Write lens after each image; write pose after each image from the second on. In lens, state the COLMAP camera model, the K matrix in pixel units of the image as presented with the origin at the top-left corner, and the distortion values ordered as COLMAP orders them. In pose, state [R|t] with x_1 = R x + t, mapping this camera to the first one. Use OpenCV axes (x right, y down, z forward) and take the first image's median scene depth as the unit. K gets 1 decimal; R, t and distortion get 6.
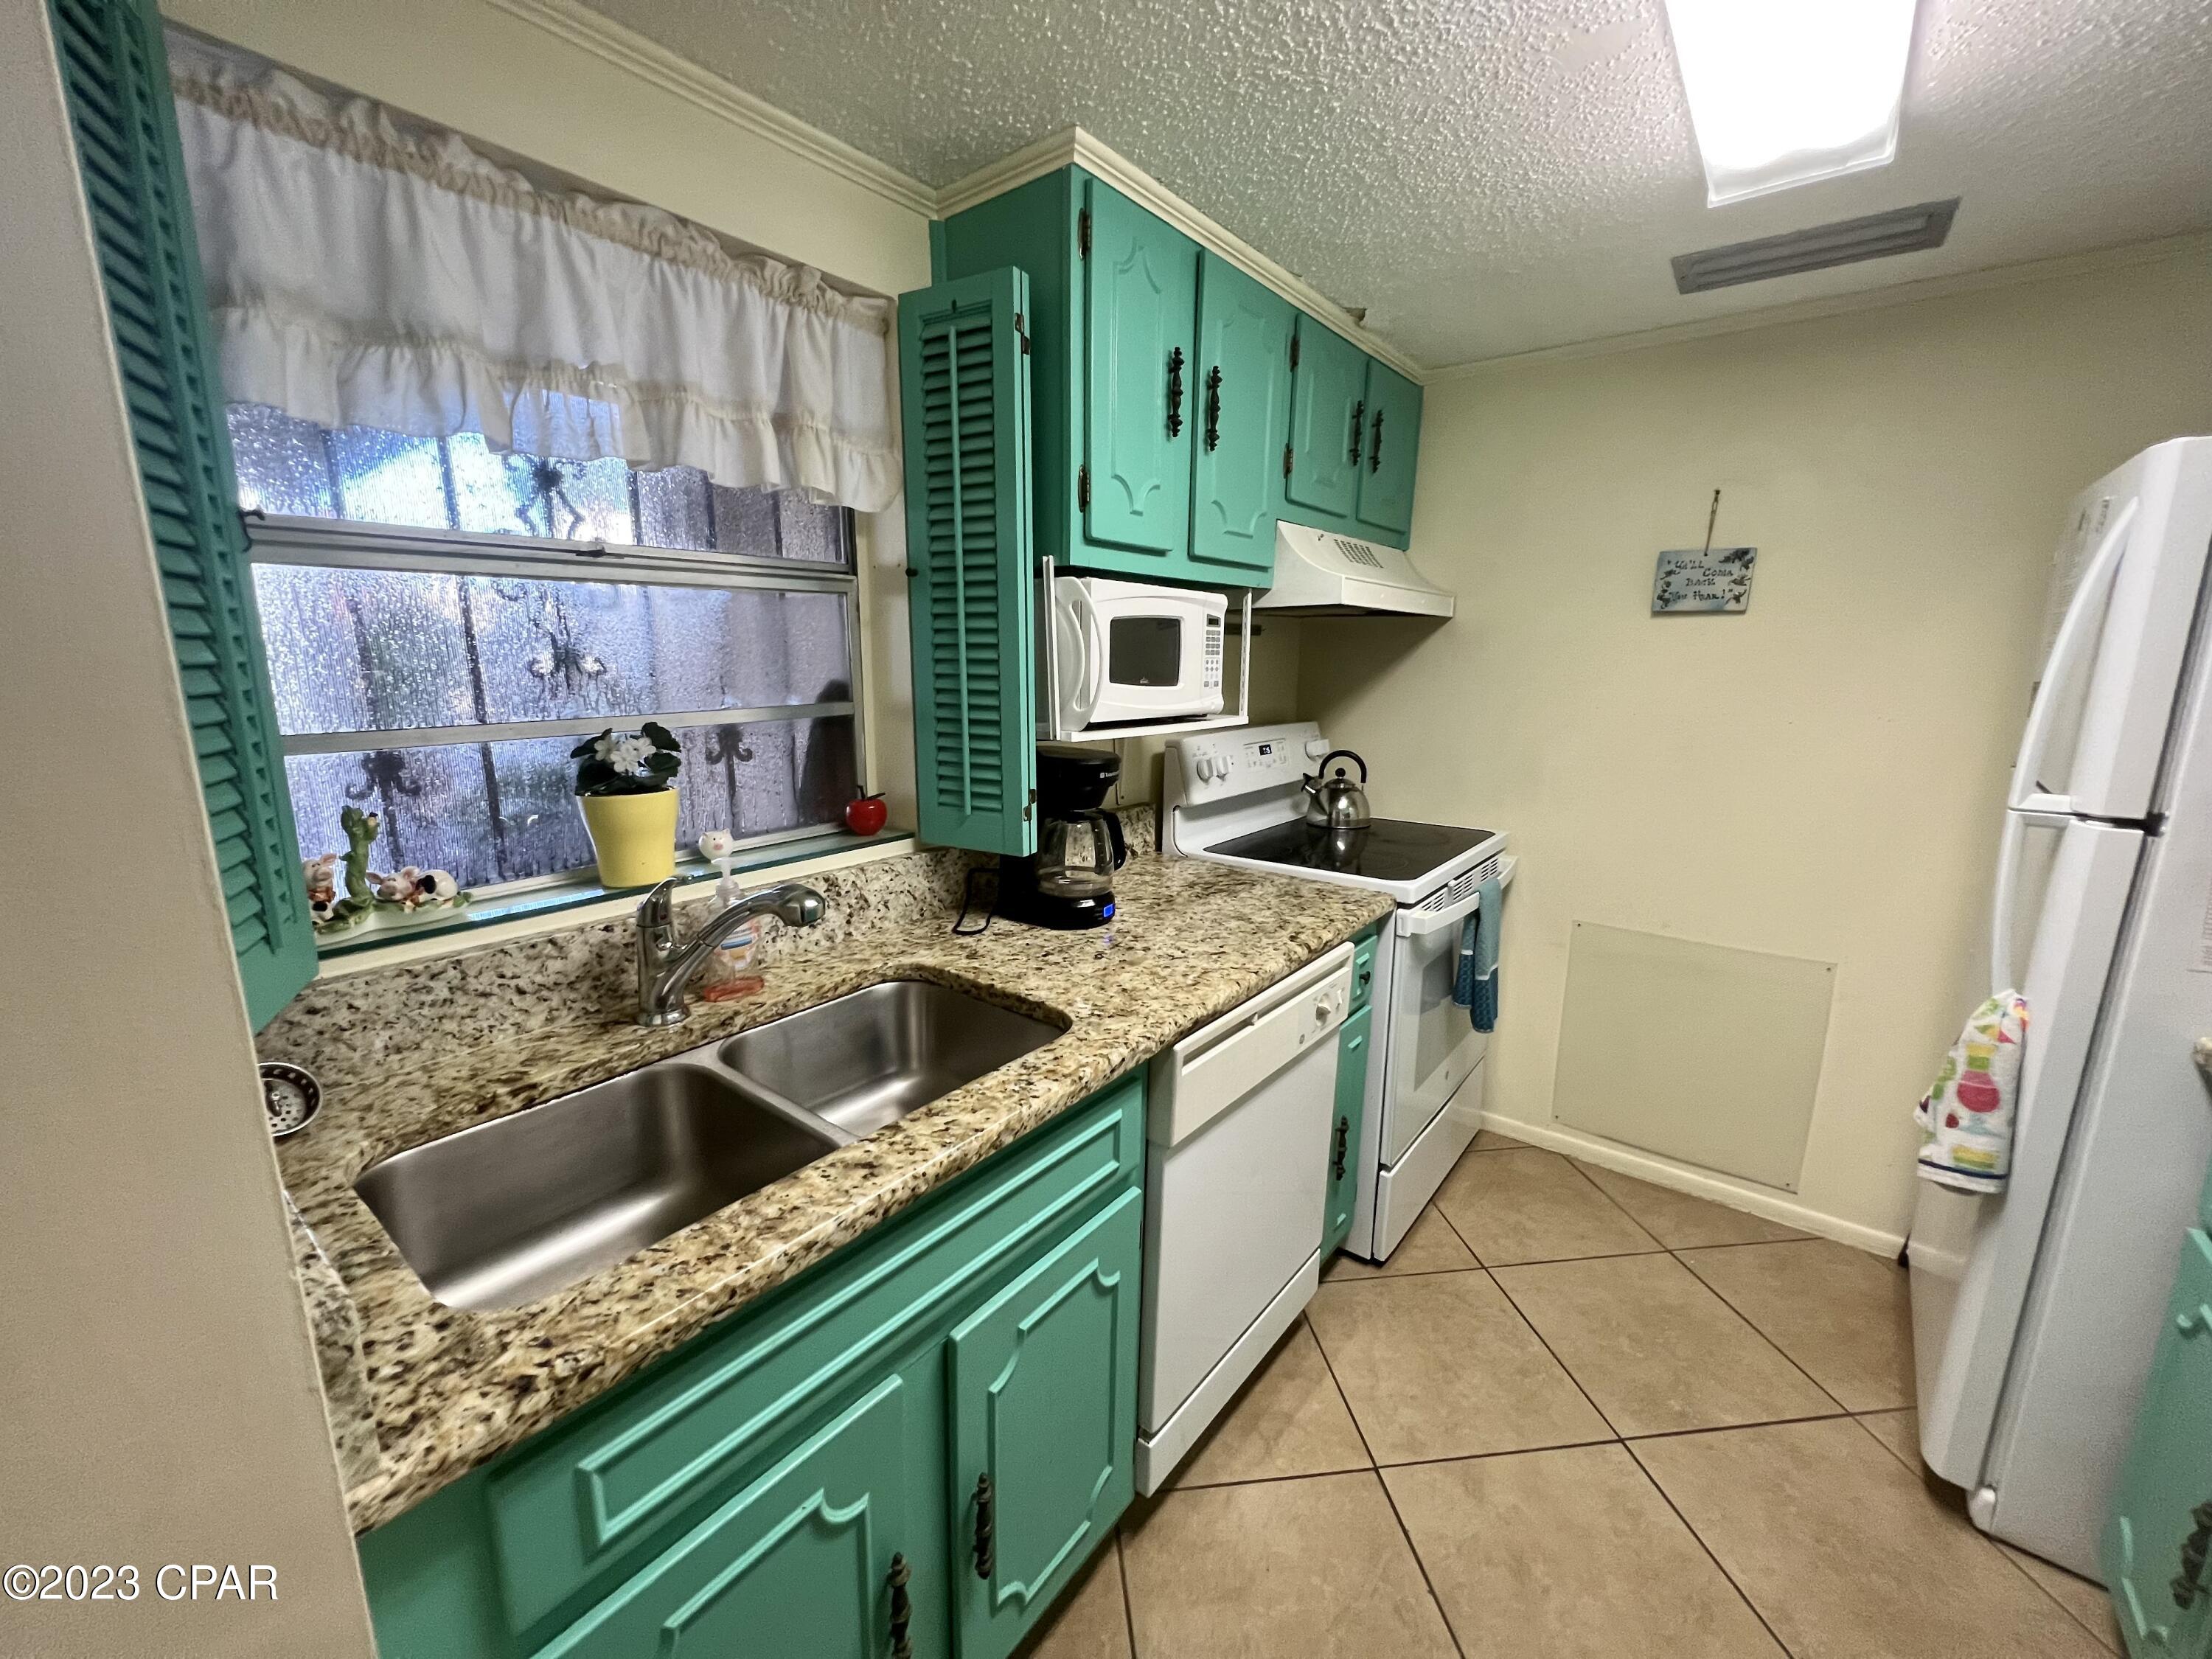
lens RADIAL K [[888.9, 0, 1105.4], [0, 888.9, 831.8], [0, 0, 1]] dist [-0.003395, 0.000645]
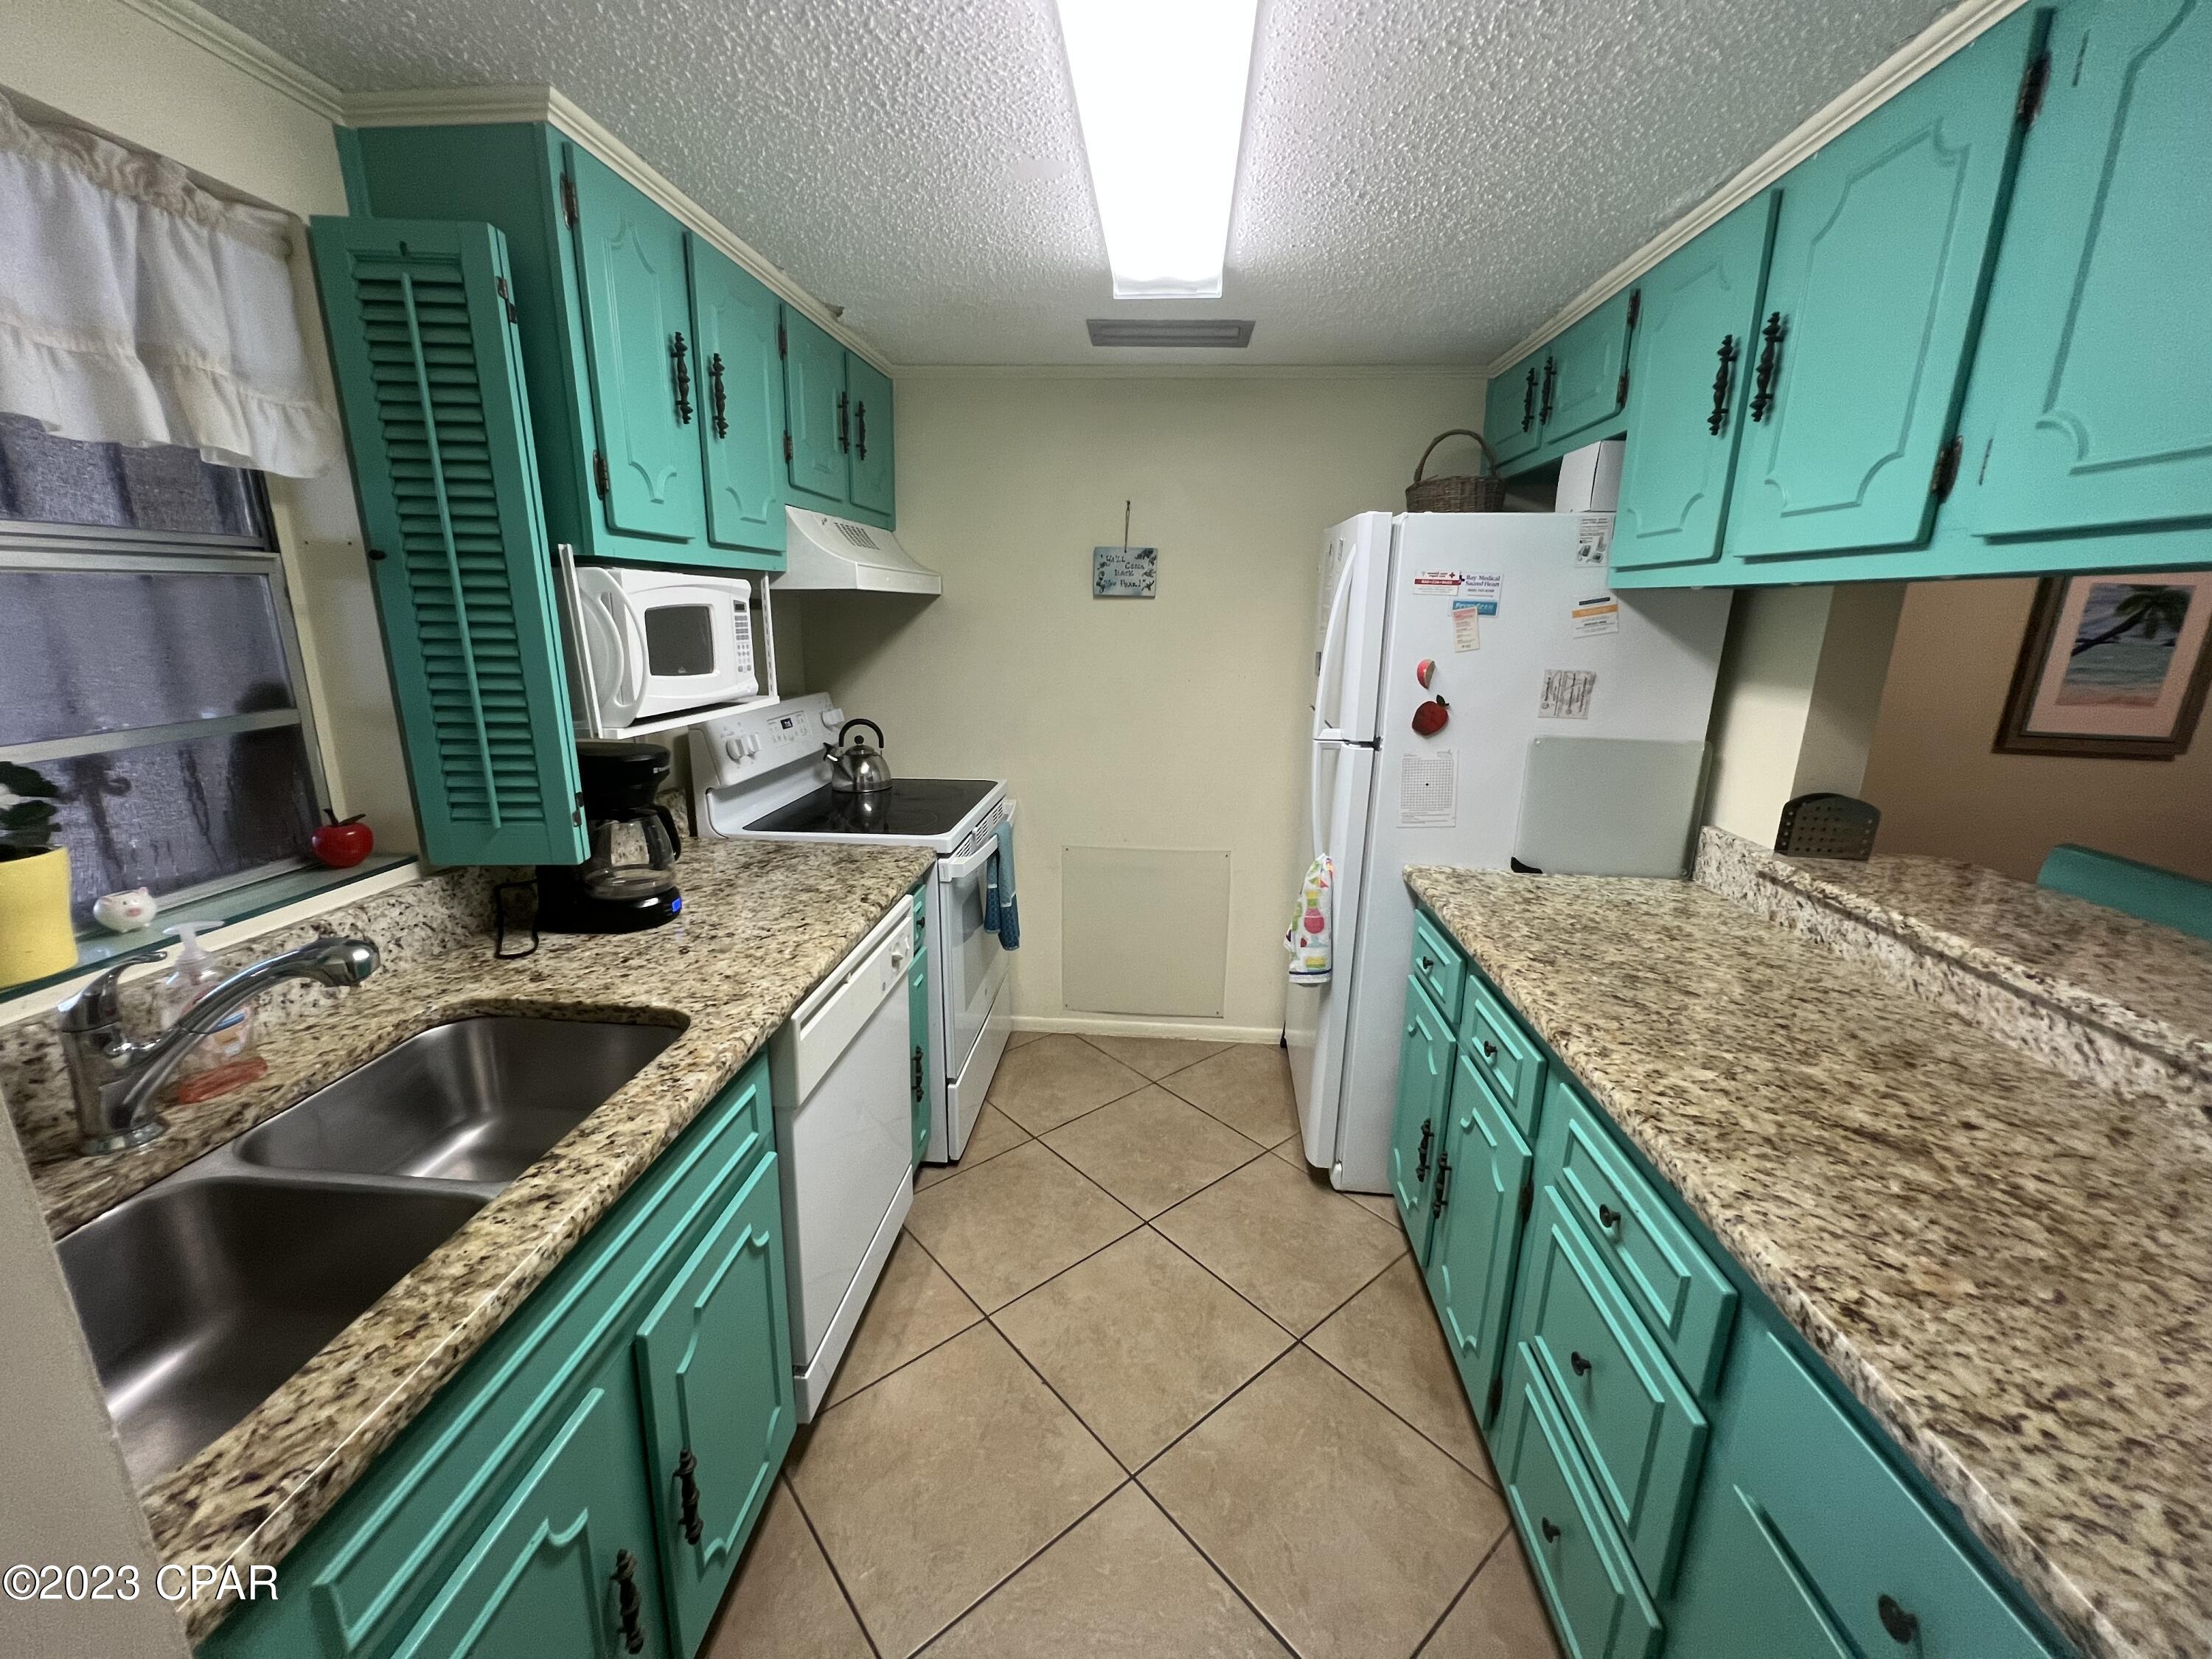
lens RADIAL K [[888.9, 0, 1108.8], [0, 888.9, 831.2], [0, 0, 1]] dist [-0.003395, 0.000645]
pose [[0.831139, -0.131054, 0.540401, -0.140161], [0.100682, 0.991235, 0.085537, -0.033650], [-0.546874, -0.016684, 0.837049, -0.109729]]
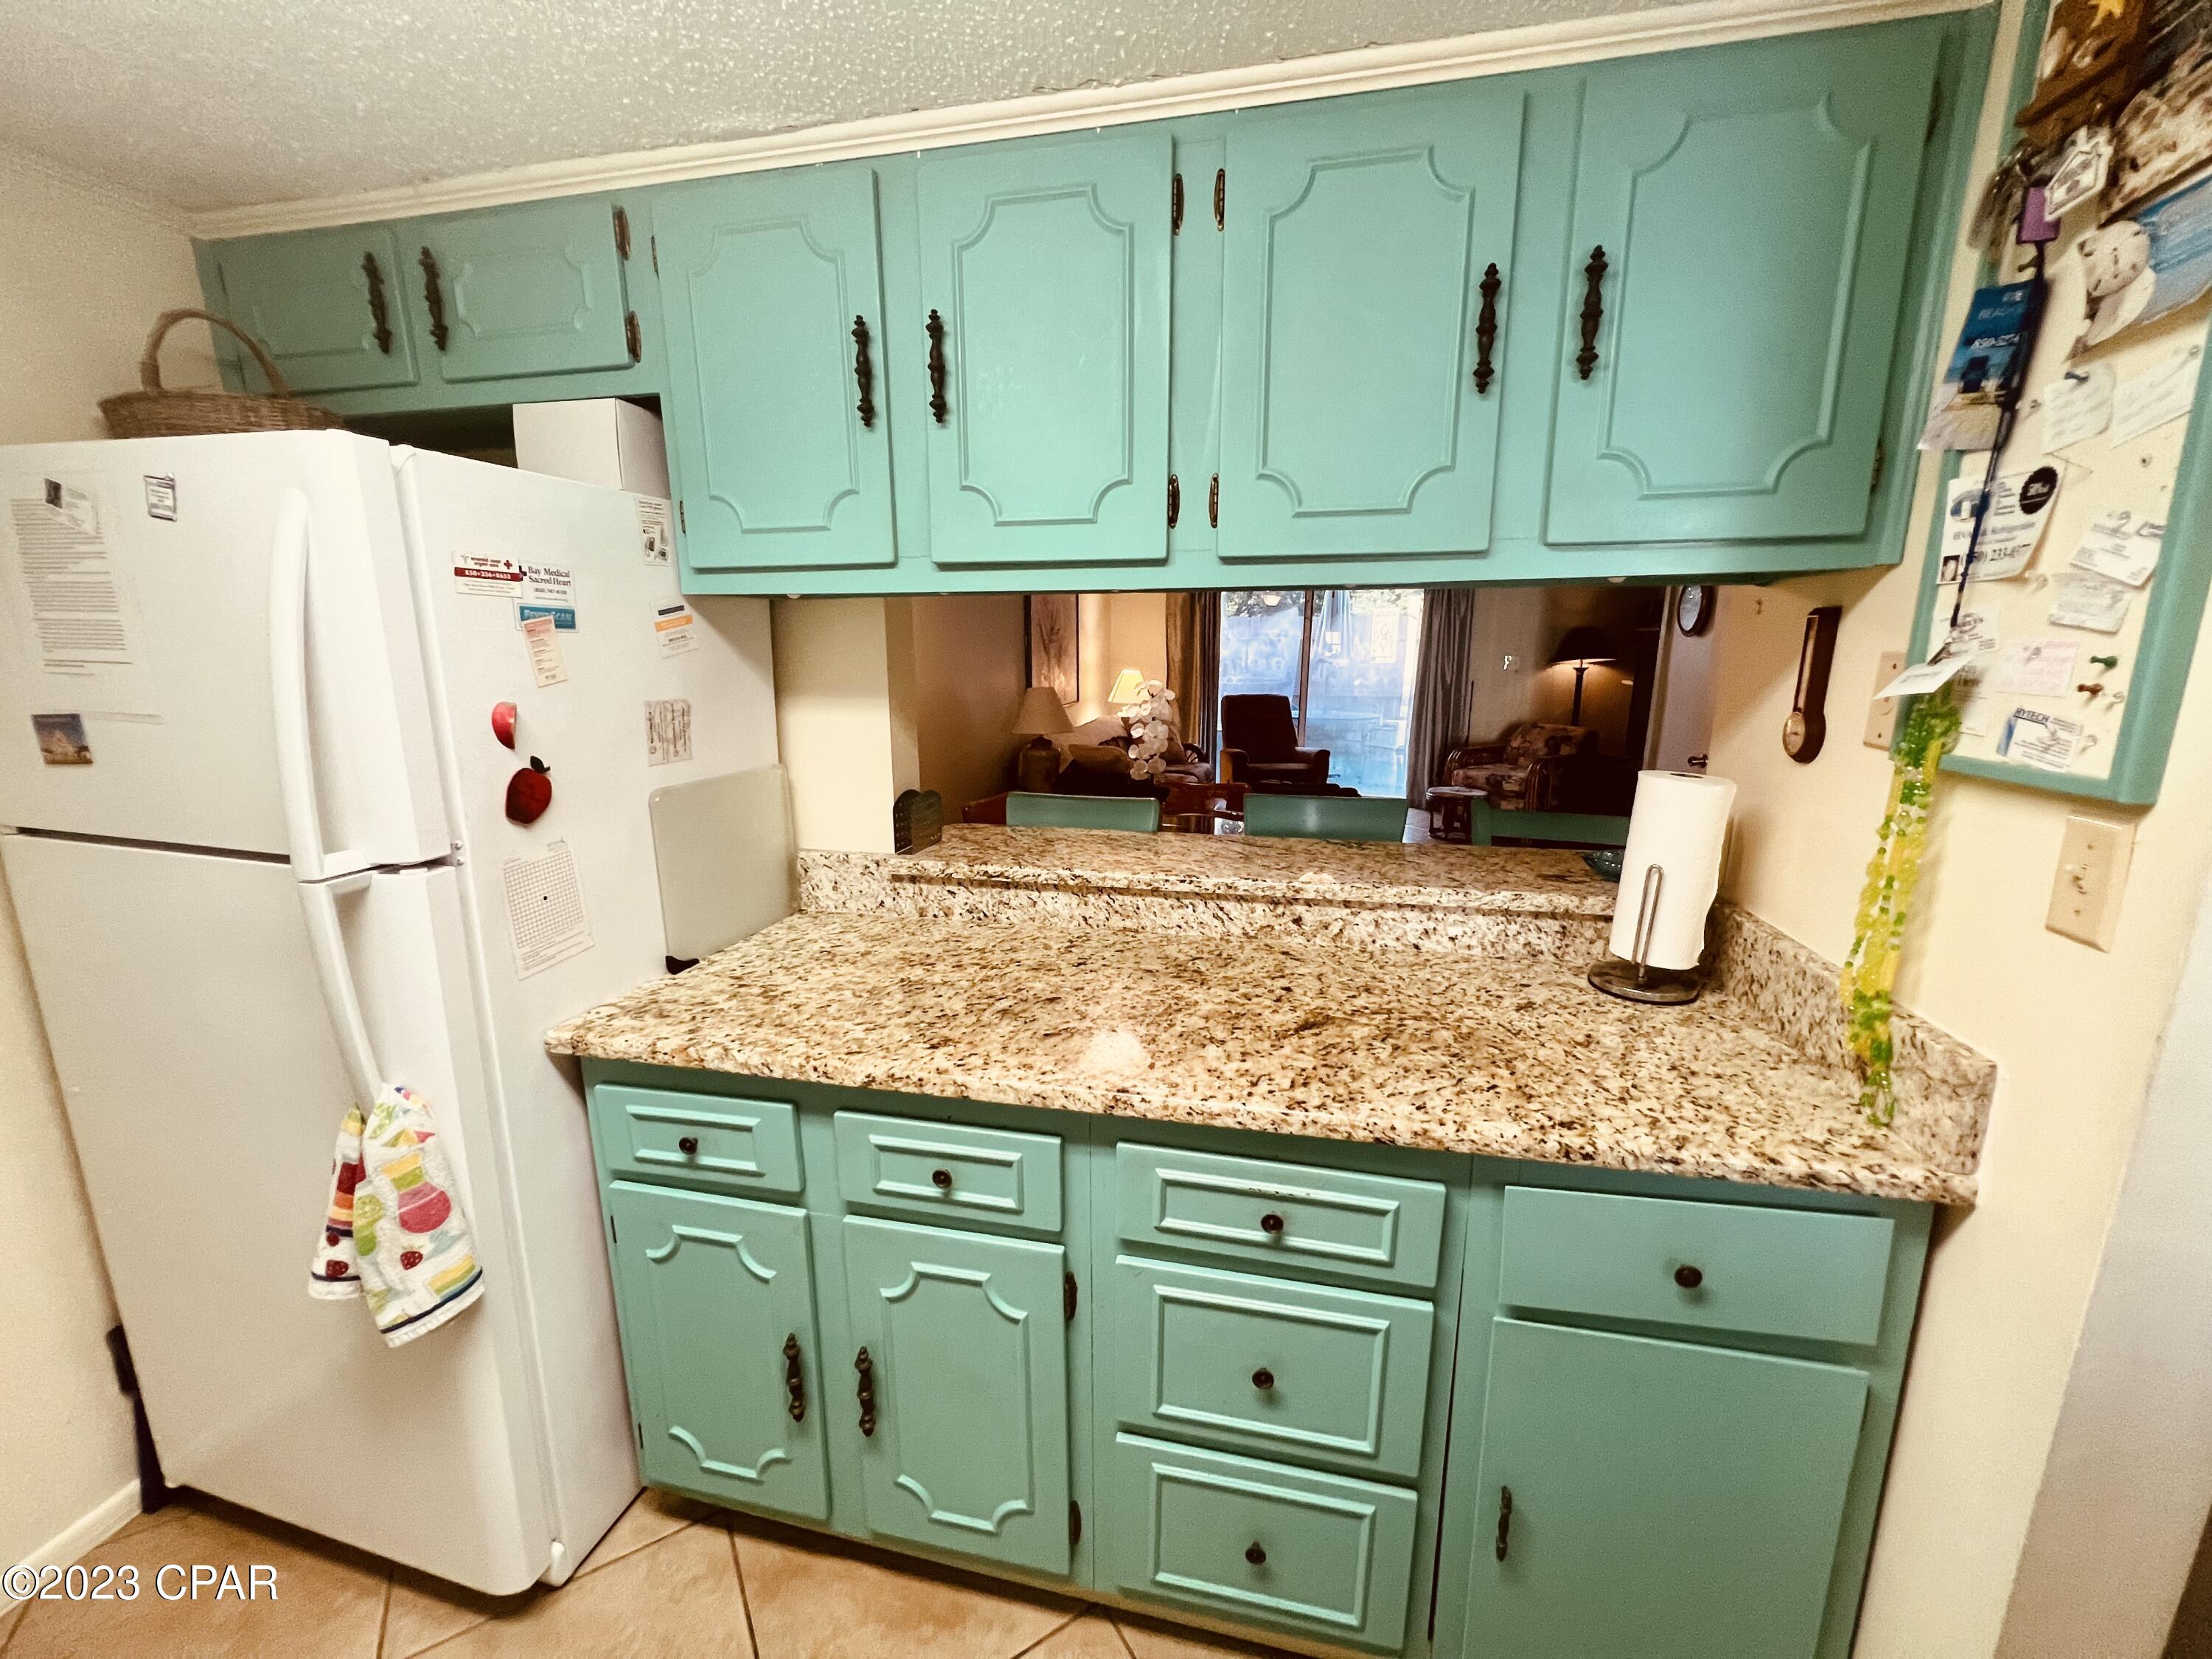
lens RADIAL K [[888.9, 0, 1108.4], [0, 888.9, 829.4], [0, 0, 1]] dist [-0.003395, 0.000645]
pose [[-0.427905, -0.195858, 0.882347, 0.048246], [0.177701, 0.938953, 0.294601, -0.163287], [-0.886183, 0.282856, -0.366979, 0.616805]]
